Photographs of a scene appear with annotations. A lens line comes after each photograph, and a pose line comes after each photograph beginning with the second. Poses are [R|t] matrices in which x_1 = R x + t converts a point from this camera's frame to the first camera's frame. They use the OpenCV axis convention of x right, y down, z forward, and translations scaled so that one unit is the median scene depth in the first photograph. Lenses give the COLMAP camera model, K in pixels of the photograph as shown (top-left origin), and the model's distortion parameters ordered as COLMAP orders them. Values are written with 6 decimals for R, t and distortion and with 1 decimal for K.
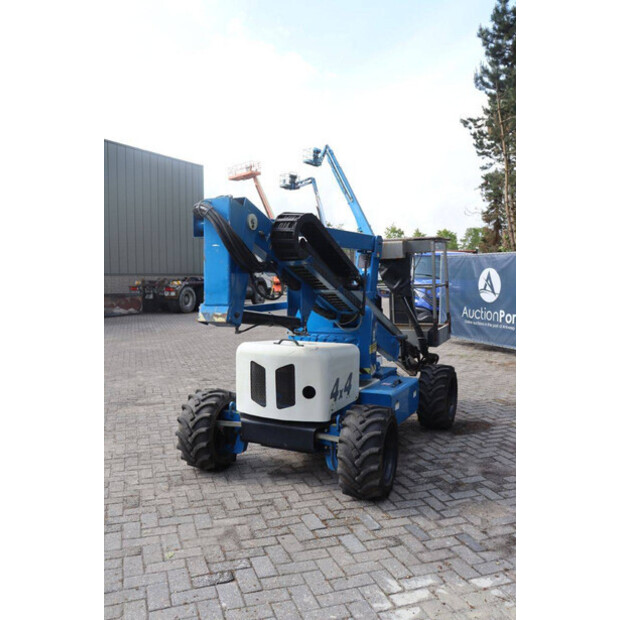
lens RADIAL K [[639.4, 0, 310.2], [0, 639.4, 309.7], [0, 0, 1]] dist [-0.128932, 0.000000]
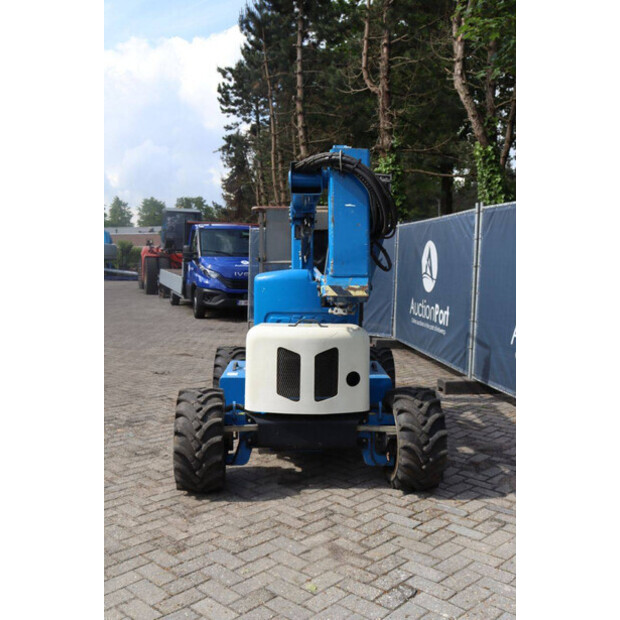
lens RADIAL K [[785.8, 0, 310.0], [0, 785.8, 306.5], [0, 0, 1]] dist [-0.039717, 0.000000]
pose [[0.841340, -0.025054, 0.539925, -0.624307], [0.020417, 0.999685, 0.014573, 0.013430], [-0.540120, -0.001237, 0.841587, 0.123223]]
